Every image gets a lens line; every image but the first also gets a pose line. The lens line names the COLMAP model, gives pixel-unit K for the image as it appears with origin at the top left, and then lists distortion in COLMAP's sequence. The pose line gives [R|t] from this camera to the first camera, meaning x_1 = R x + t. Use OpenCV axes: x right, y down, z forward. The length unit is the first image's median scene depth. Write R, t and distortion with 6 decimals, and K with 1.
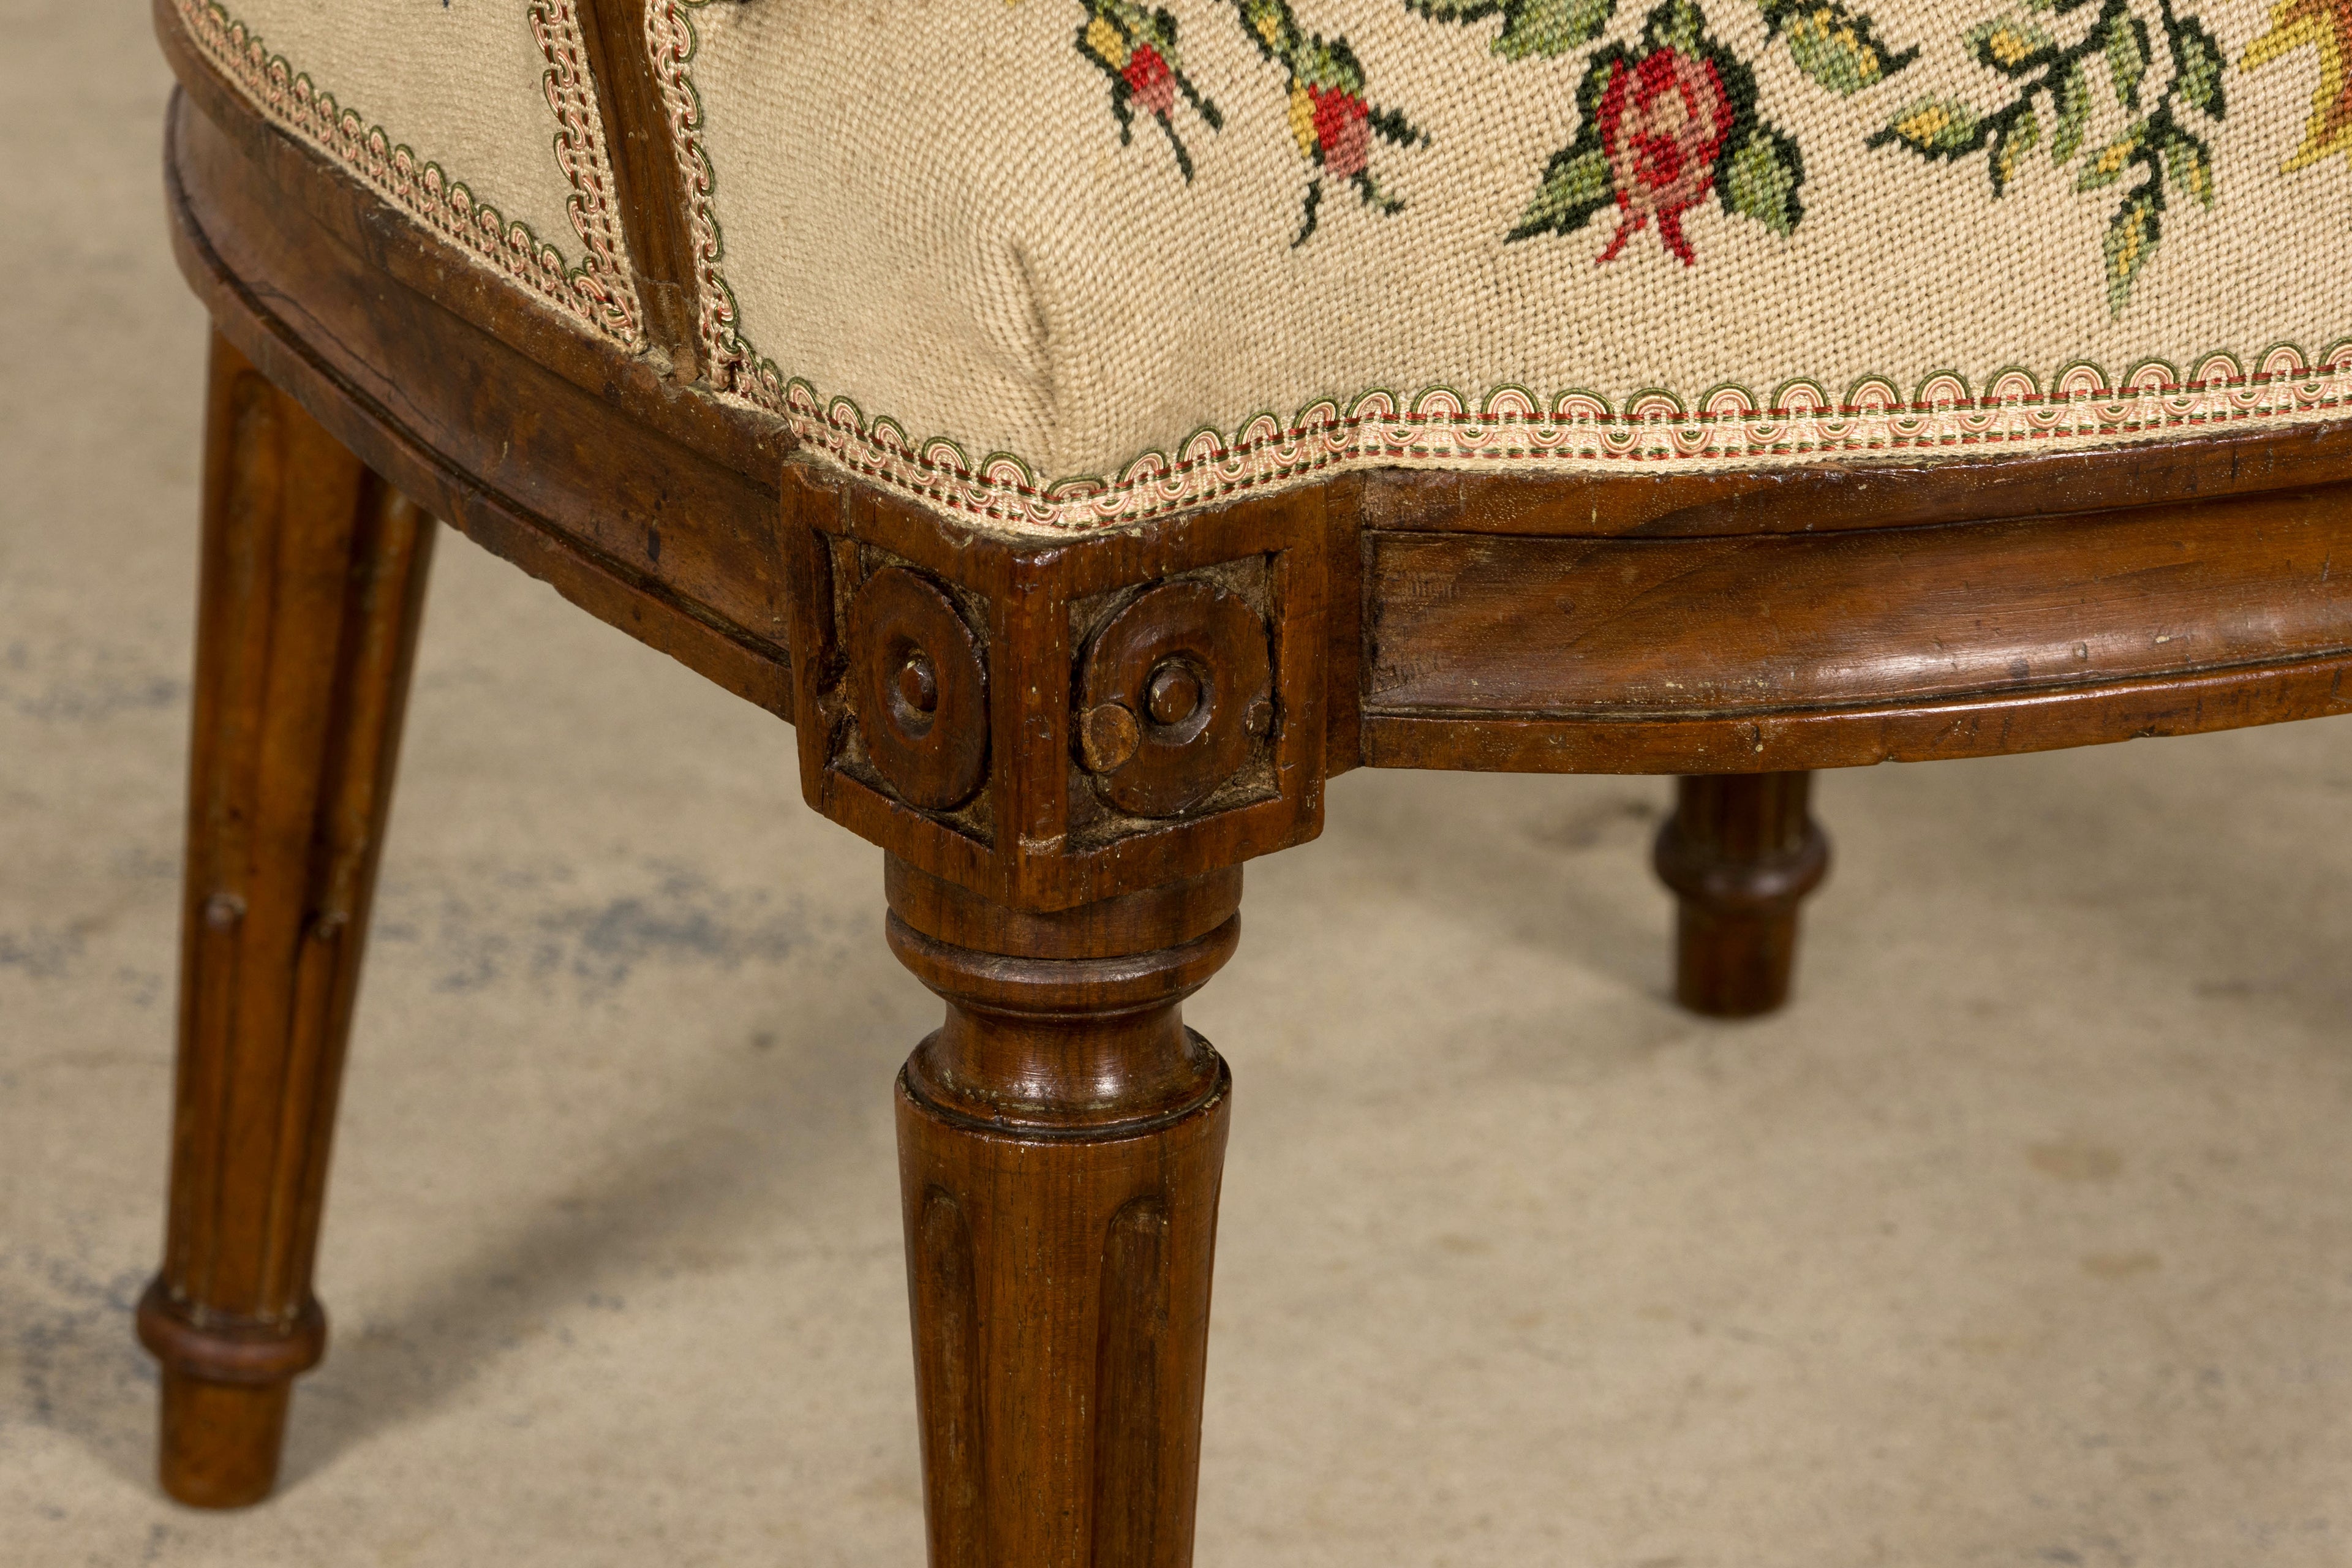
lens RADIAL K [[9220.7, 0, 1176.1], [0, 9220.7, 781.6], [0, 0, 1]] dist [0.038873, 0.000000]
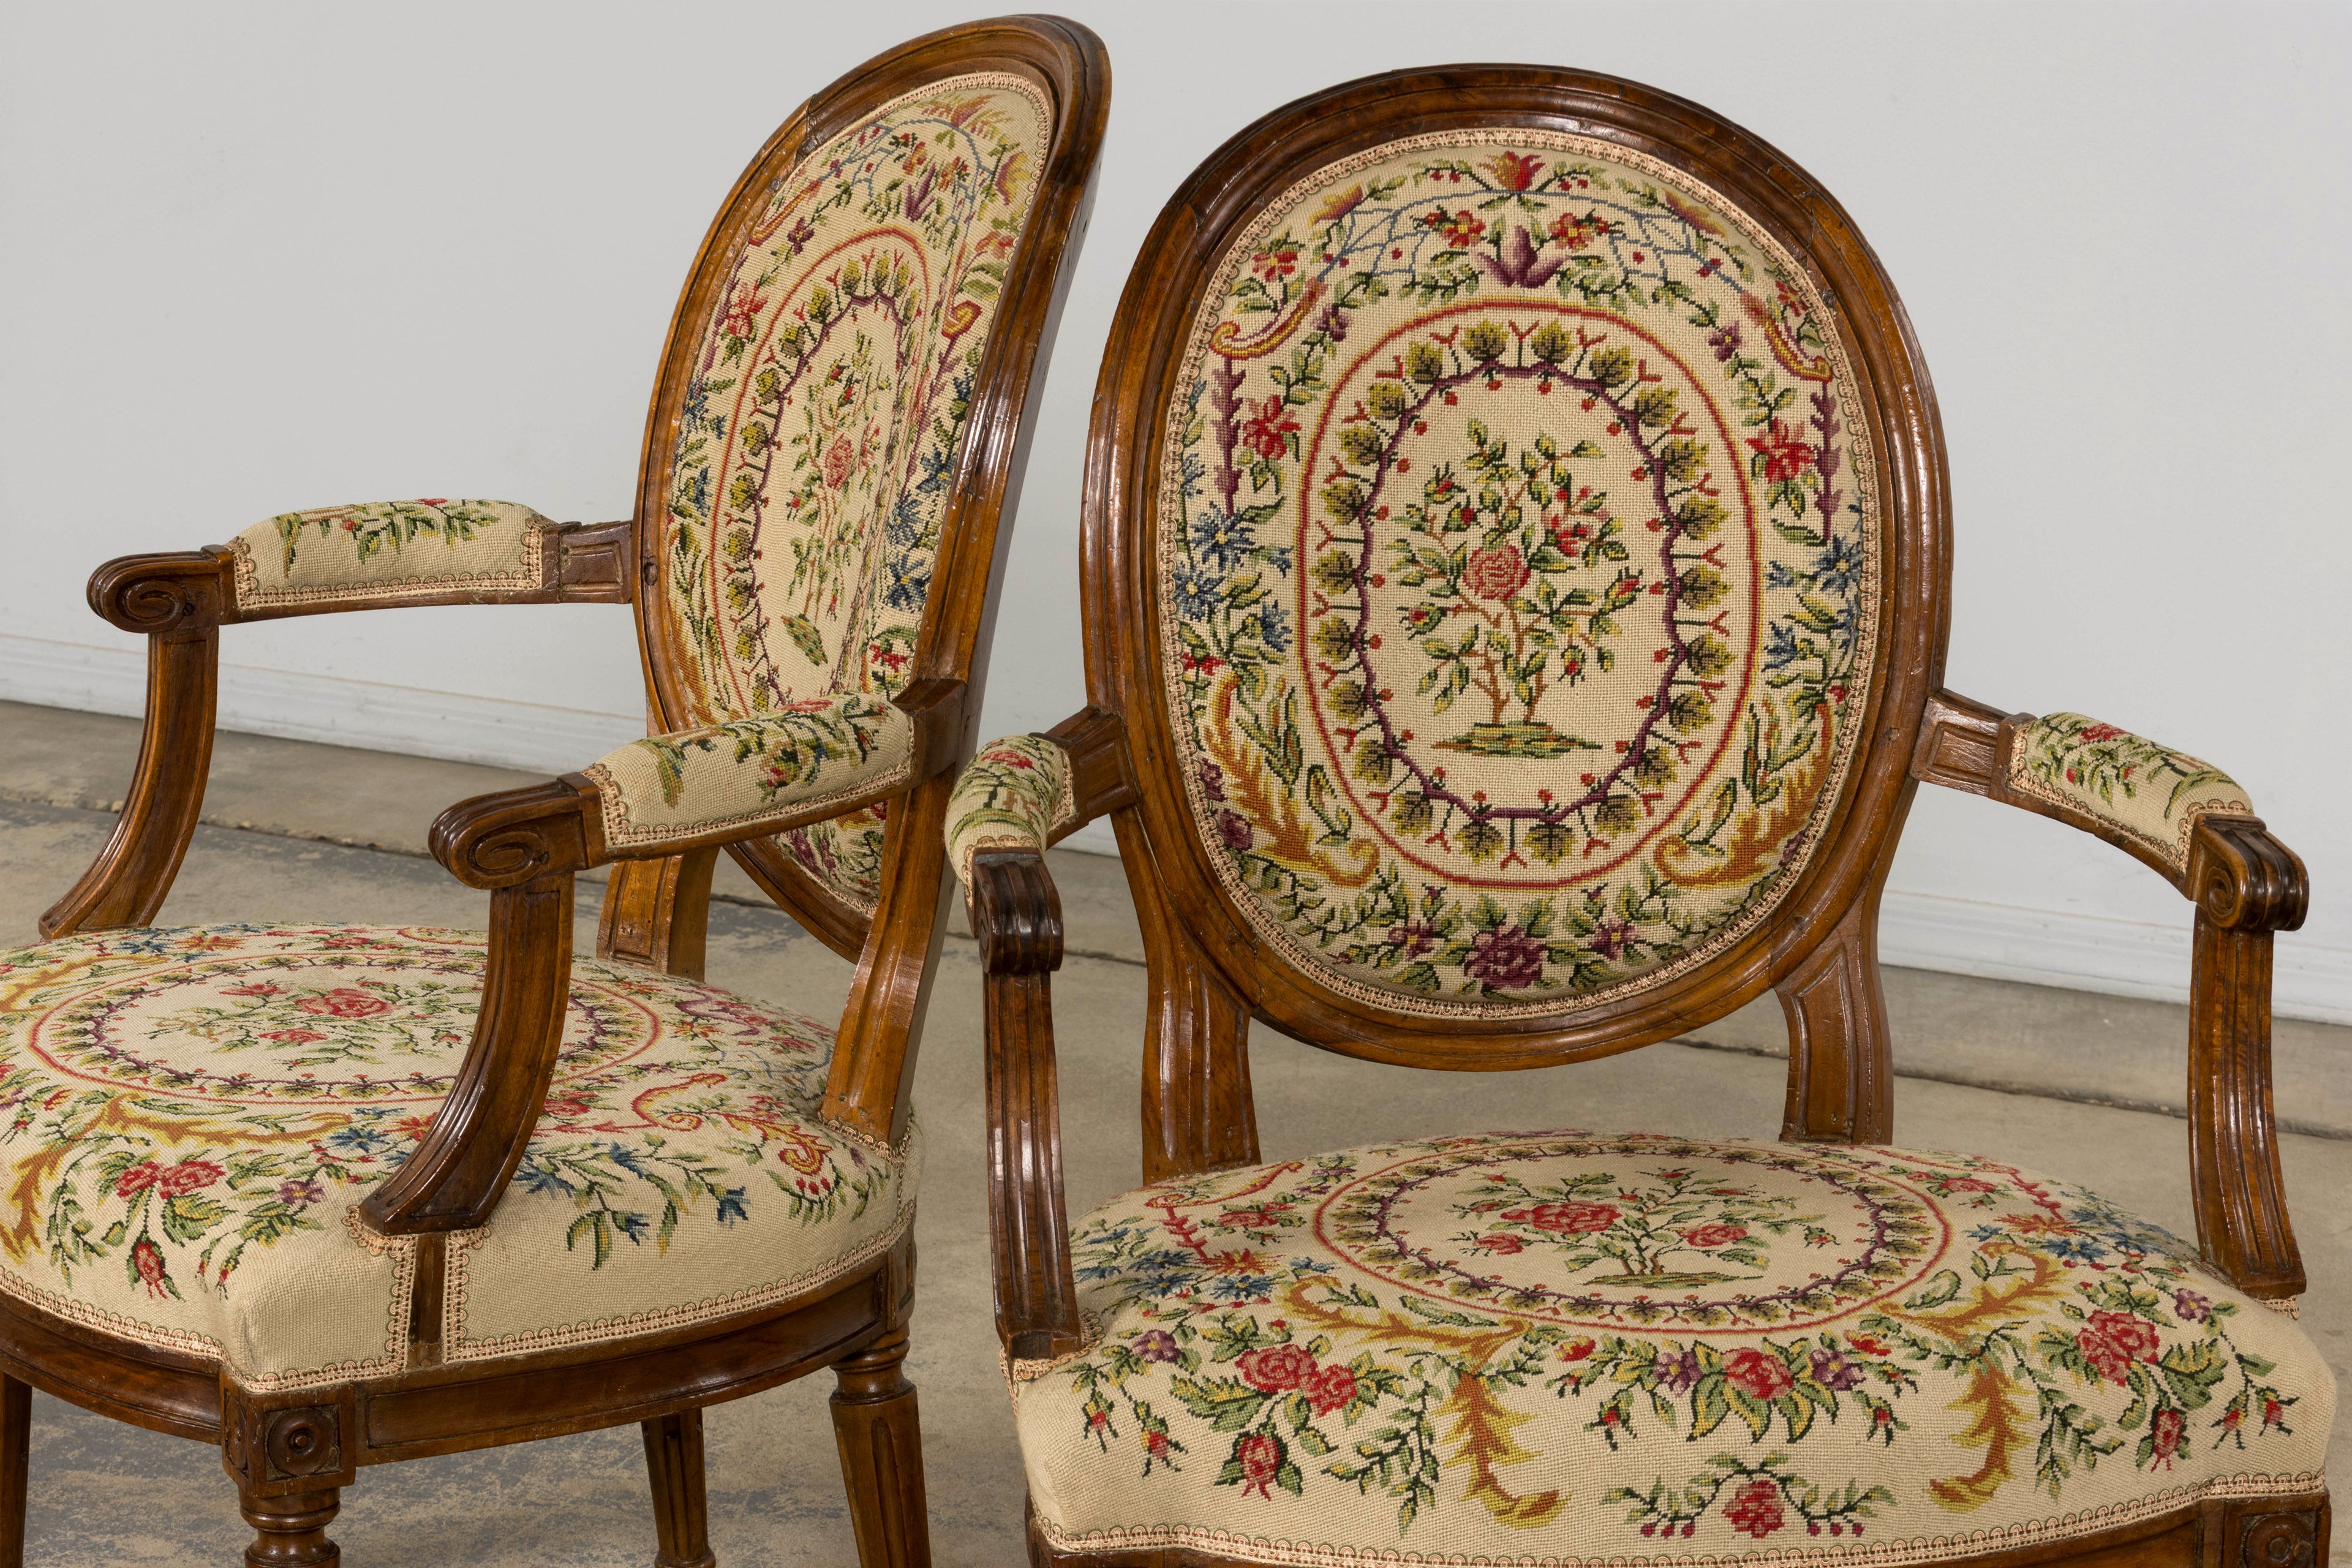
lens RADIAL K [[7677.7, 0, 1252.4], [0, 7677.7, 903.9], [0, 0, 1]] dist [-0.052964, 0.000000]
pose [[0.890289, 0.110442, -0.441800, 1.238433], [-0.169872, 0.980664, -0.097169, 0.002621], [0.422526, 0.161558, 0.891836, -1.488977]]
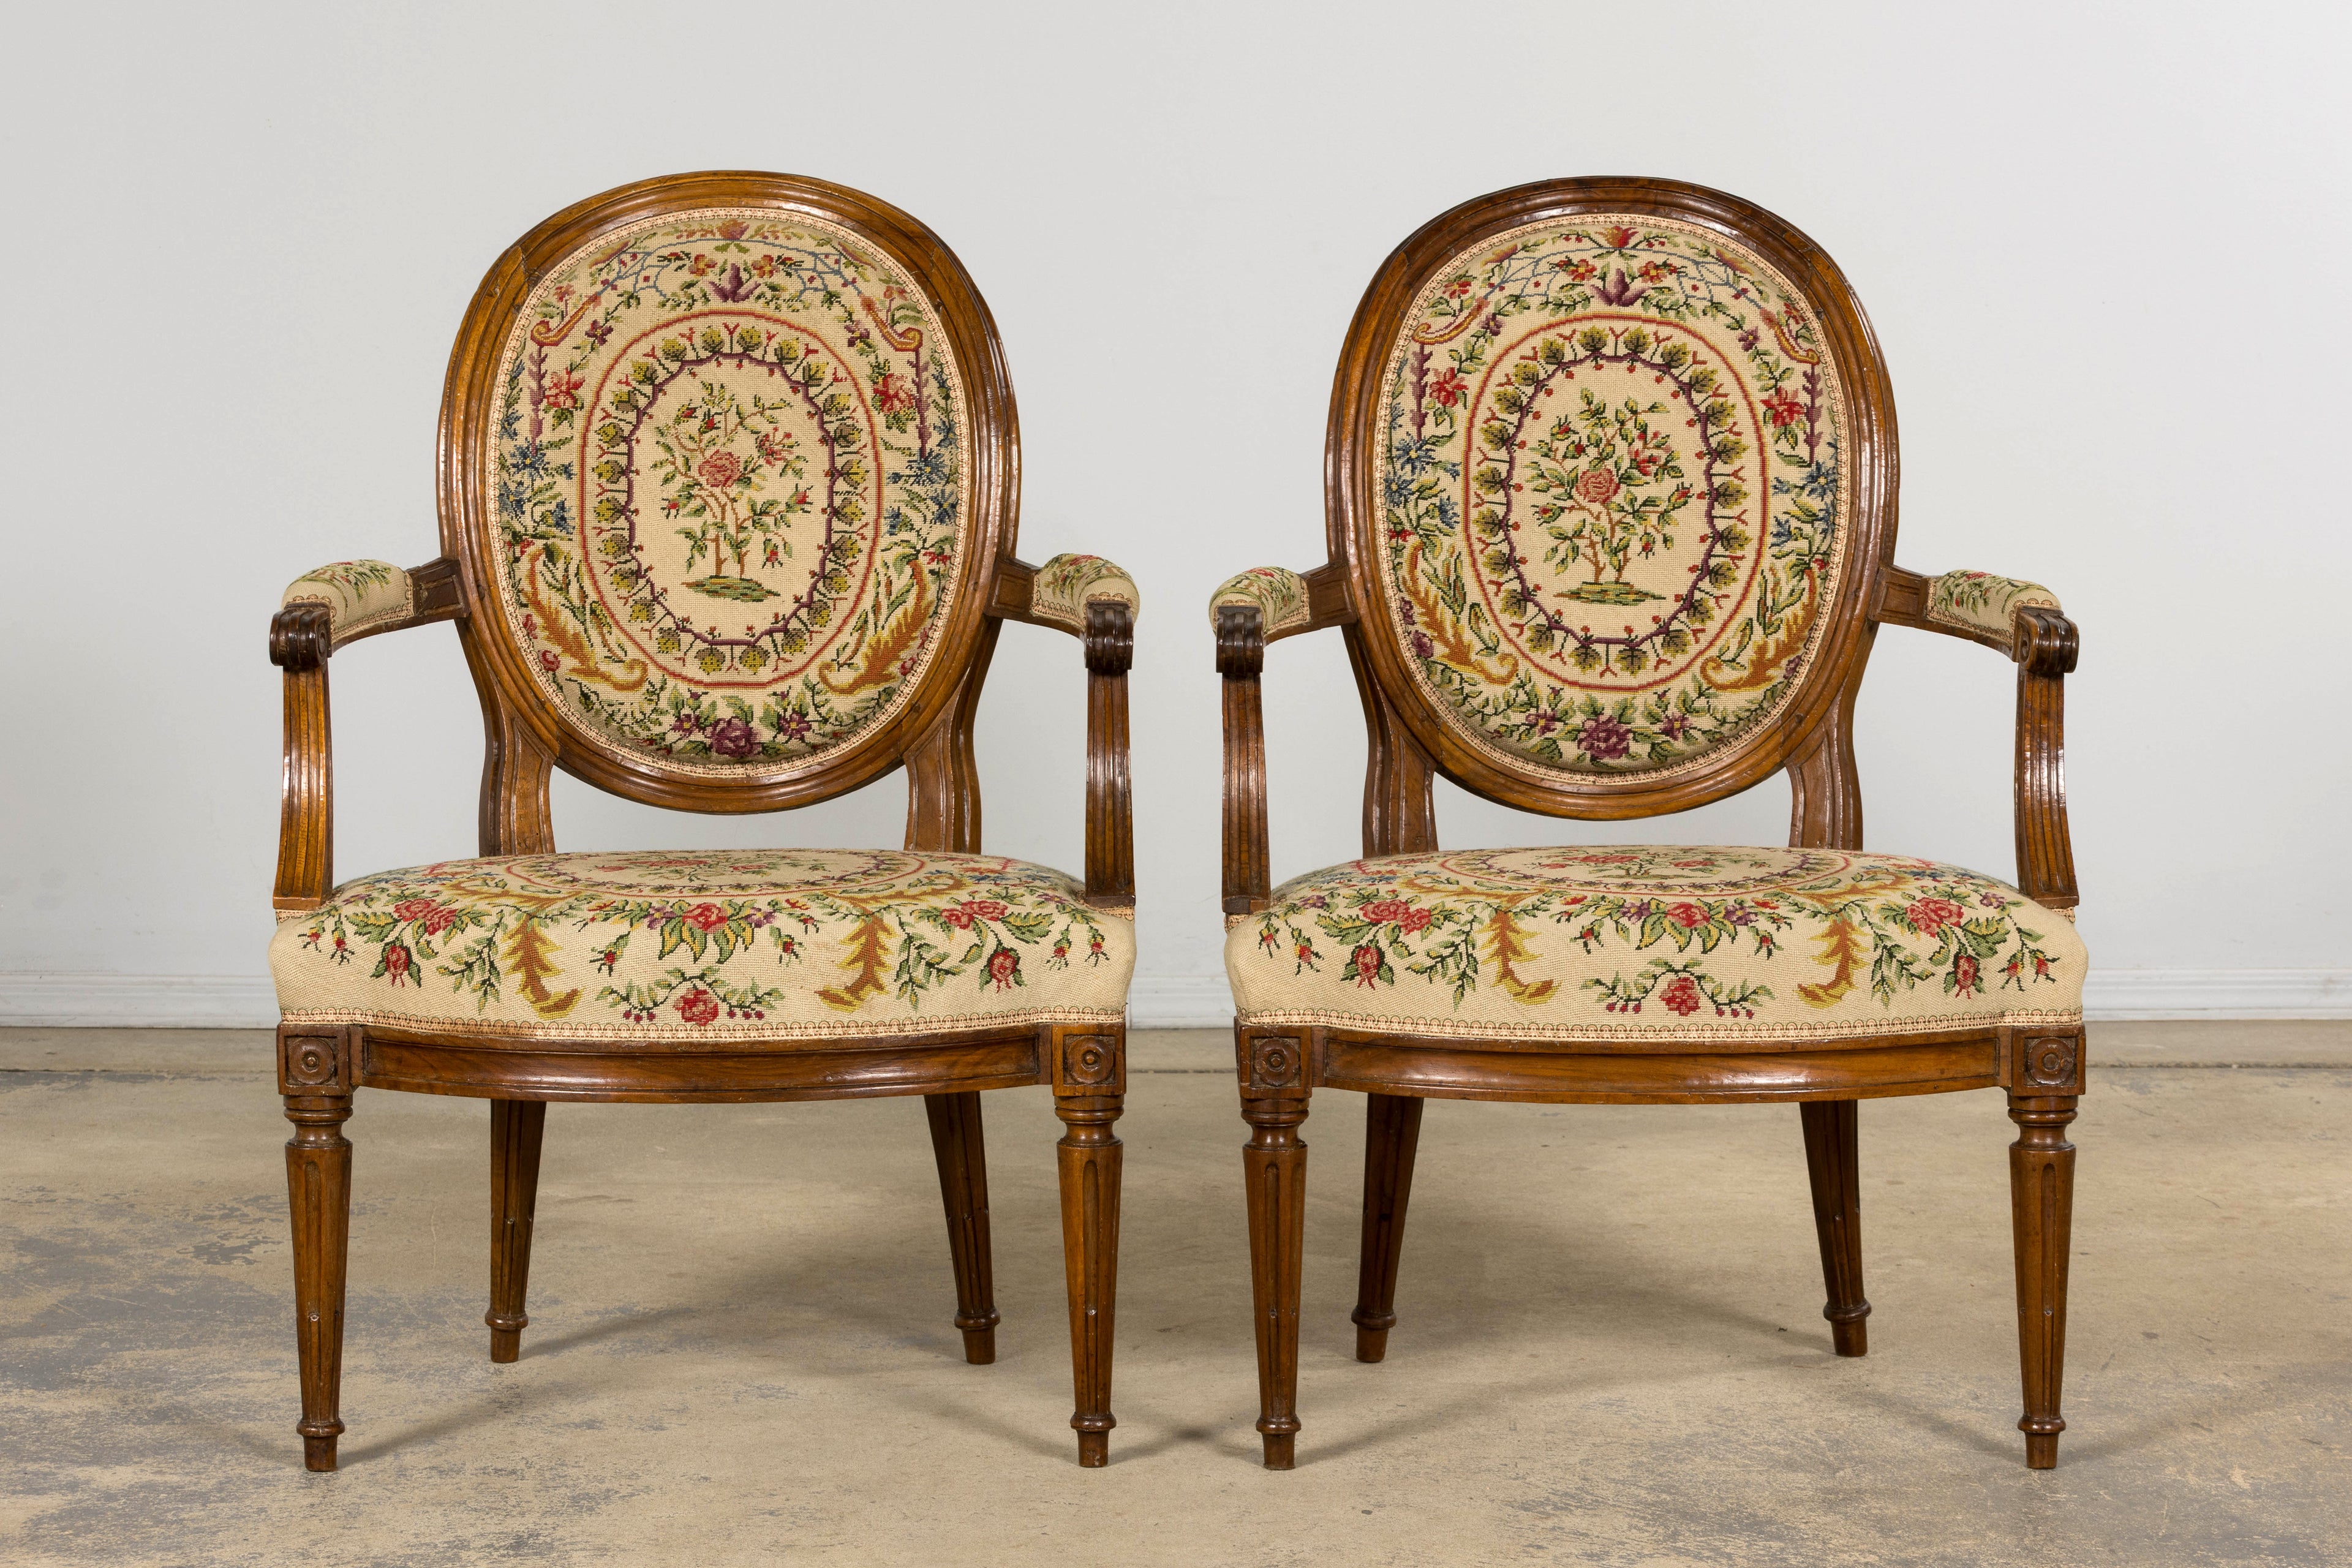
lens RADIAL K [[6334.1, 0, 1165.7], [0, 6334.1, 772.2], [0, 0, 1]] dist [-0.029263, 0.000000]
pose [[0.801820, 0.049896, -0.595479, 2.078446], [-0.209767, 0.956594, -0.202300, 0.572930], [0.559538, 0.287119, 0.777483, -1.878448]]
